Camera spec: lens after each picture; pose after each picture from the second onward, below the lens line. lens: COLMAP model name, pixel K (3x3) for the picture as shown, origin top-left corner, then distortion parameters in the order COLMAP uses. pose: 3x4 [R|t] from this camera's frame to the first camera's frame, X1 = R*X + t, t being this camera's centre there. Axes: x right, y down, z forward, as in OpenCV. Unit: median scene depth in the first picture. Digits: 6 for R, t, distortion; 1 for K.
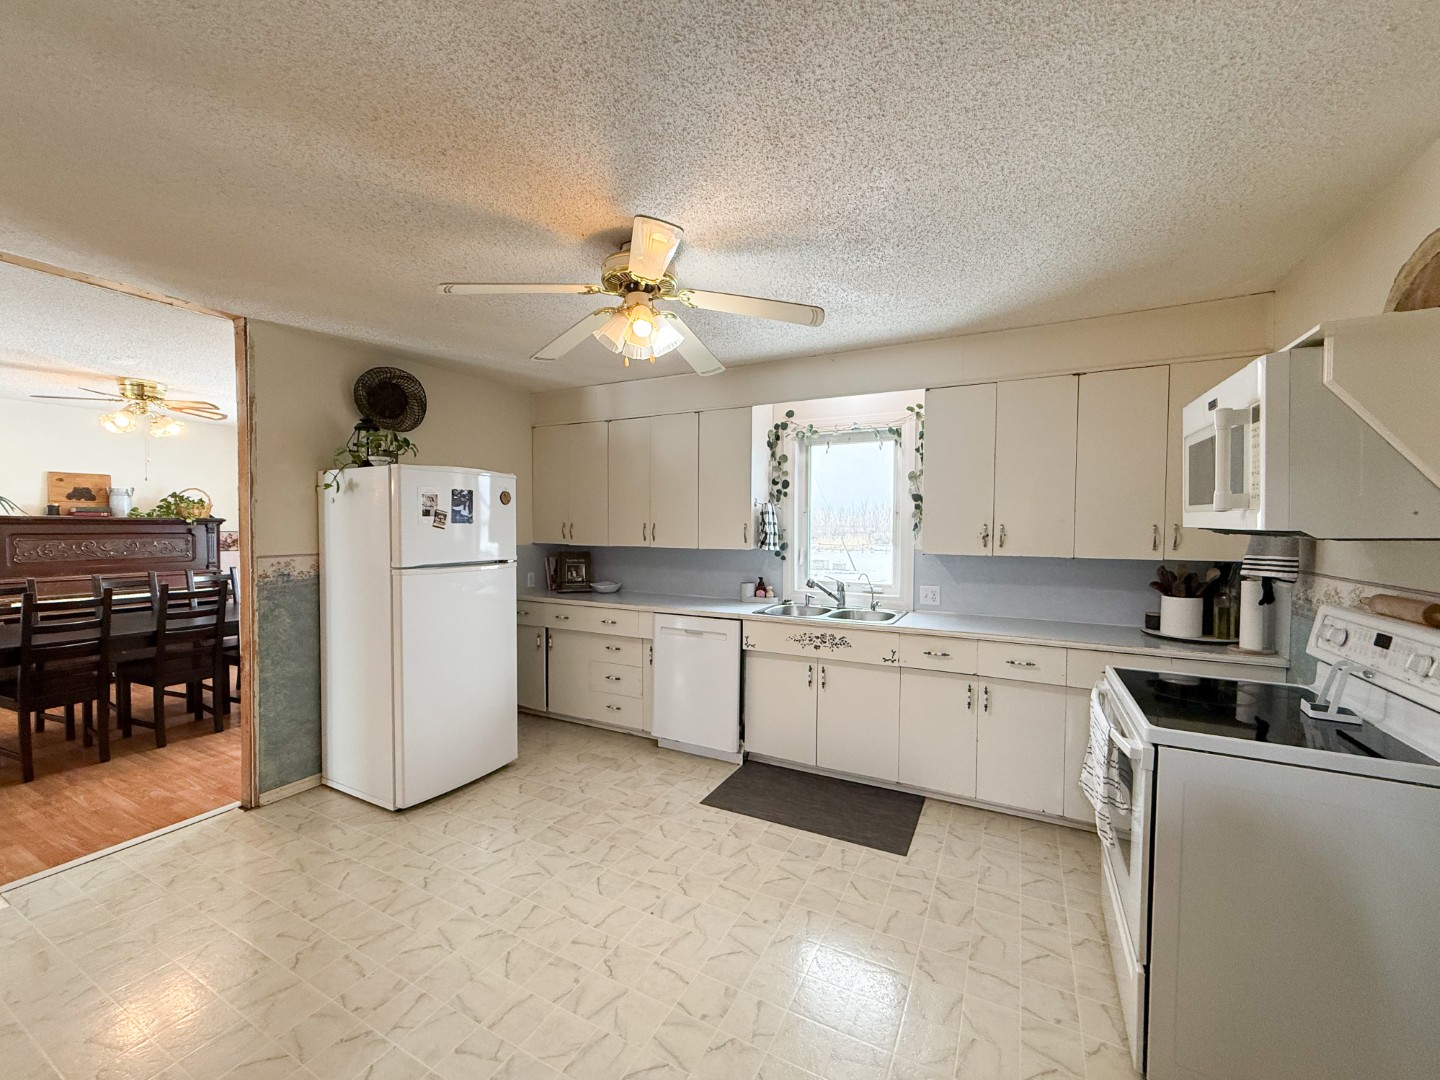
lens RADIAL K [[576.7, 0, 714.5], [0, 576.7, 540.4], [0, 0, 1]] dist [0.001212, 0.000231]
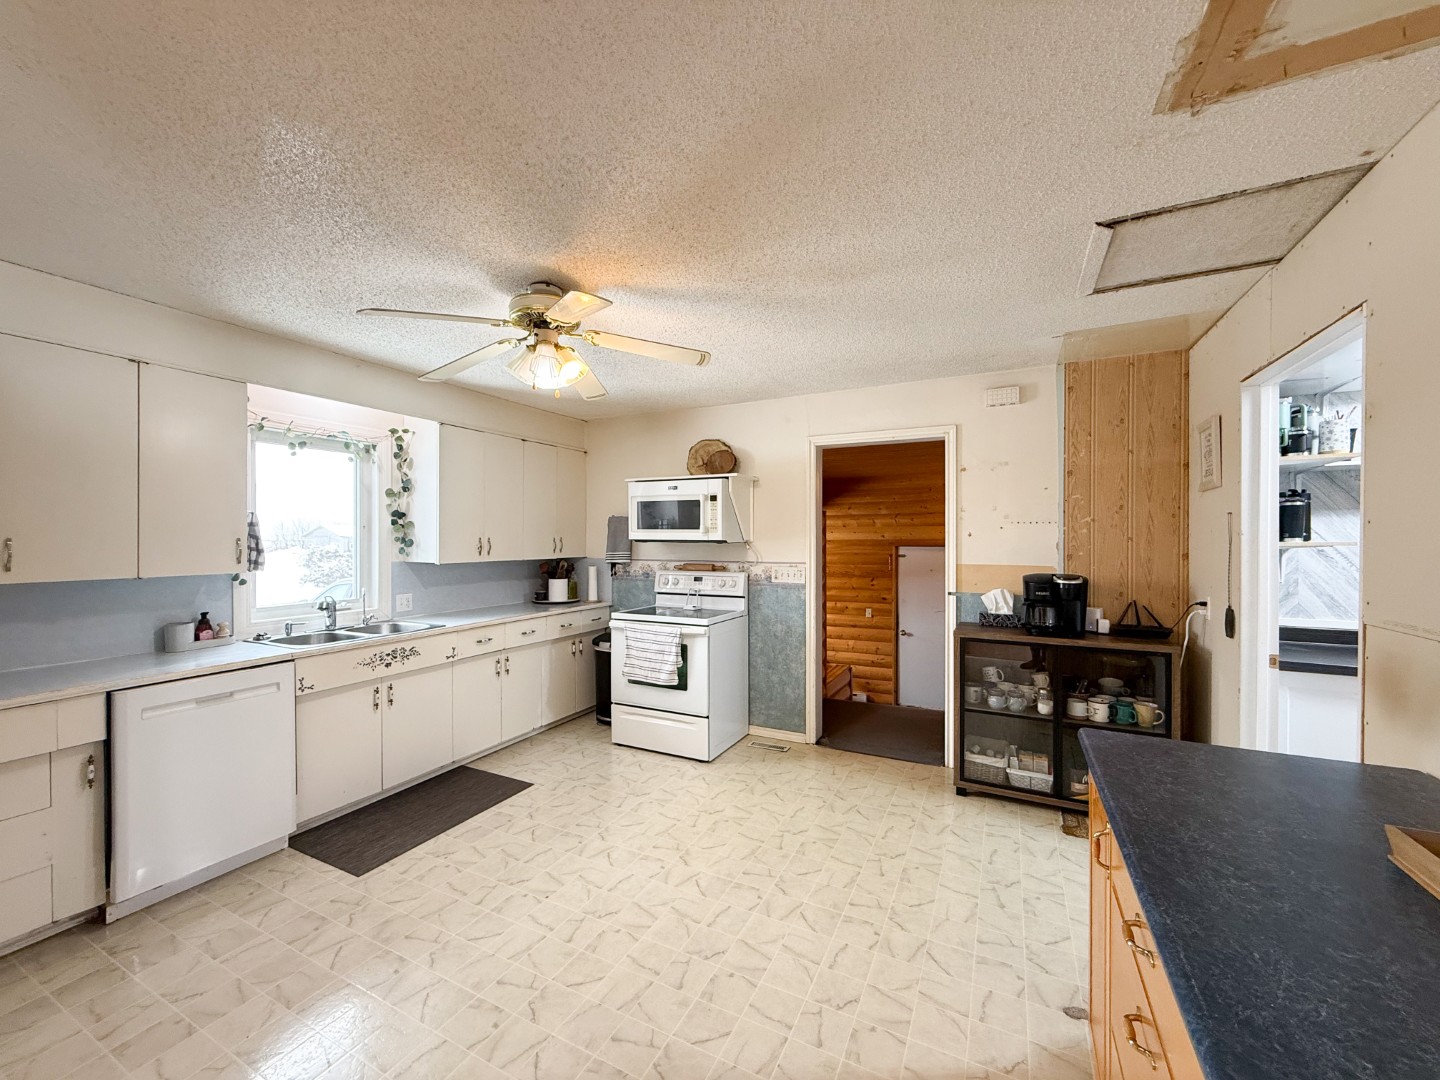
lens RADIAL K [[576.7, 0, 715.7], [0, 576.7, 539.8], [0, 0, 1]] dist [0.001212, 0.000231]
pose [[-0.019207, -0.004698, 0.999804, -0.791013], [0.029134, 0.999562, 0.005256, -0.014430], [-0.999391, 0.029229, -0.019061, 0.453092]]
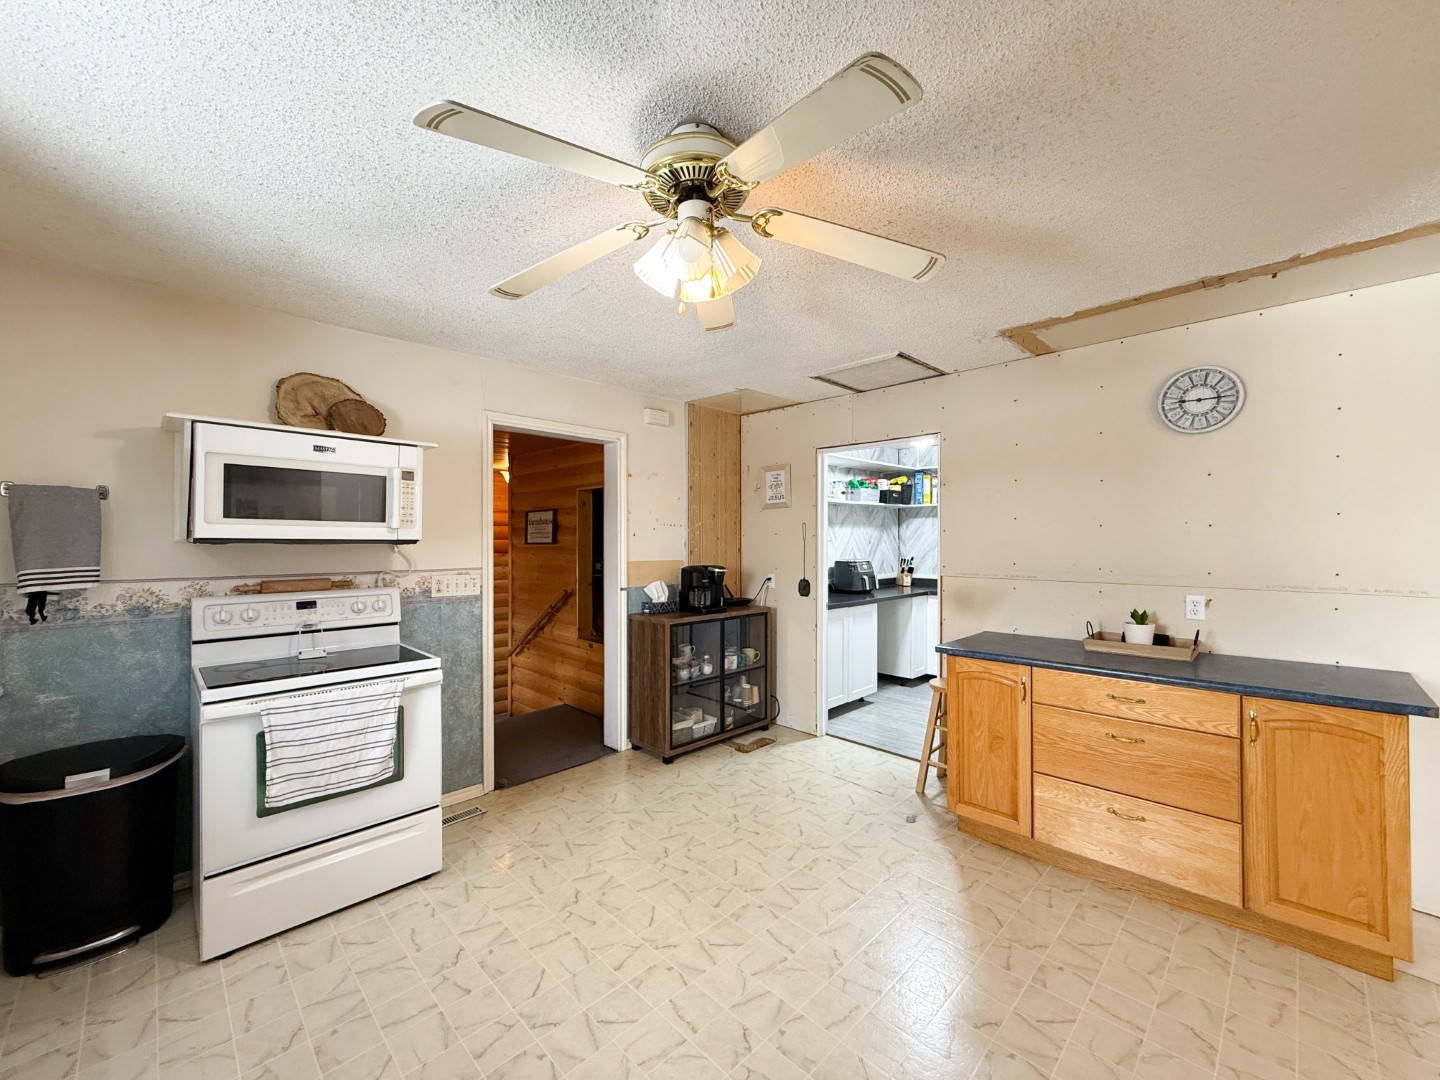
lens RADIAL K [[576.7, 0, 721.2], [0, 576.7, 539.7], [0, 0, 1]] dist [0.001212, 0.000231]
pose [[-0.957254, -0.003127, 0.289233, -0.231290], [0.005387, 0.999575, 0.028634, -0.027551], [-0.289200, 0.028968, -0.956830, 1.064672]]
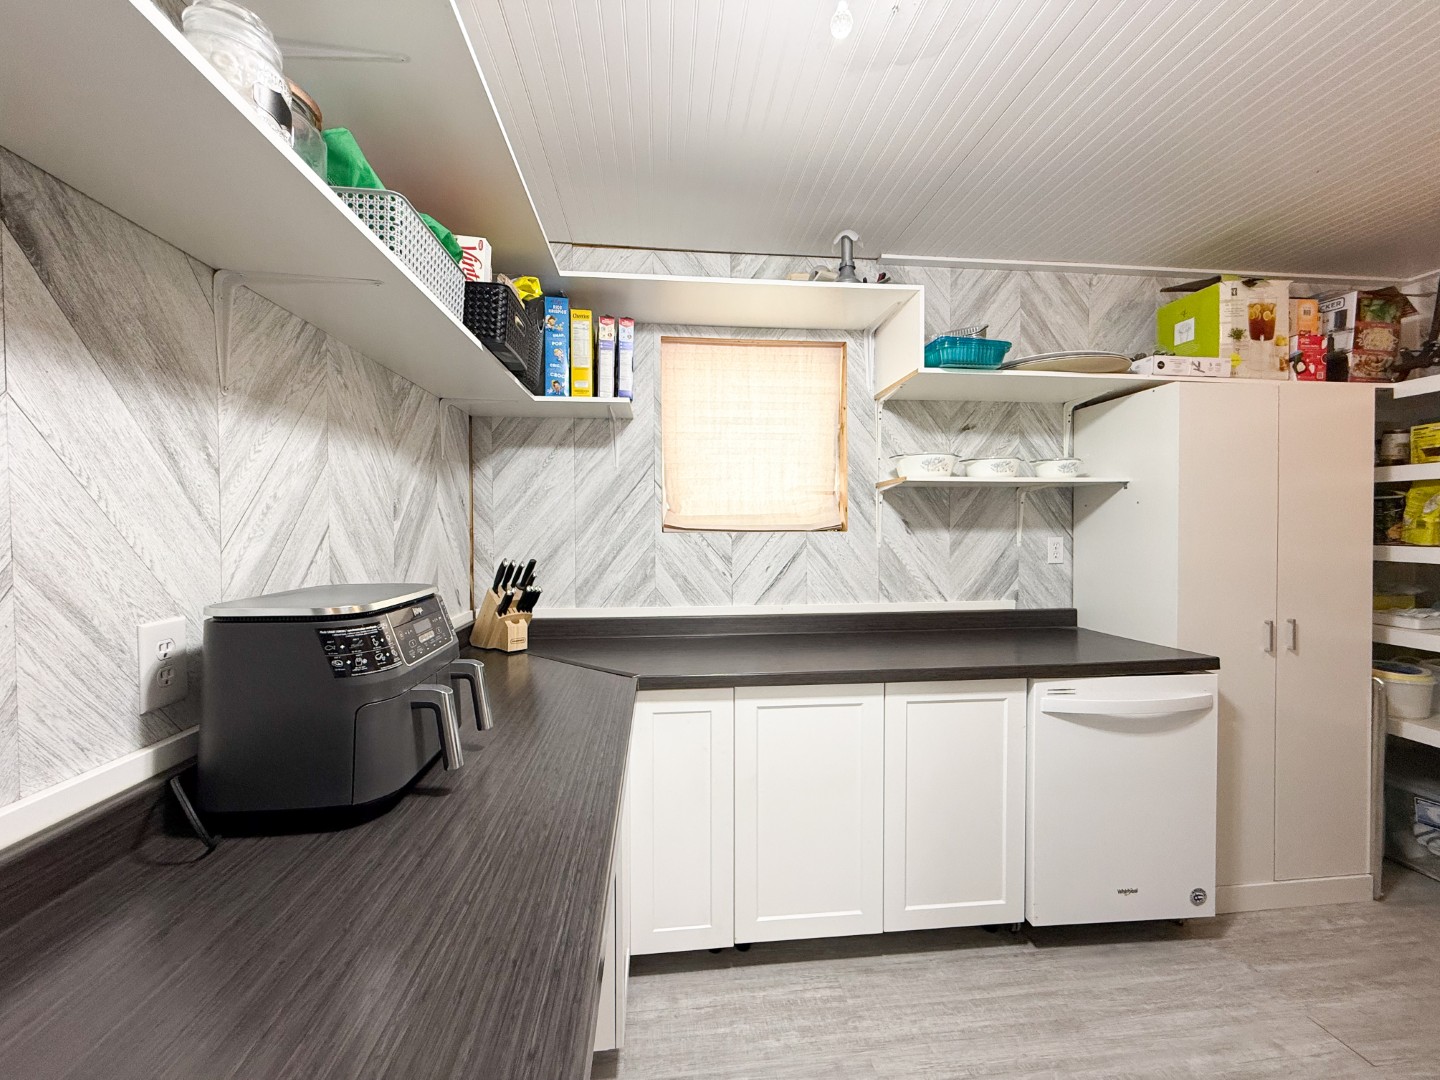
lens RADIAL K [[576.7, 0, 721.2], [0, 576.7, 540.7], [0, 0, 1]] dist [0.001212, 0.000231]
pose [[-0.829623, 0.007201, -0.558277, -0.159174], [-0.018745, 0.998994, 0.040741, 0.010883], [0.558009, 0.044265, -0.828654, 0.260575]]
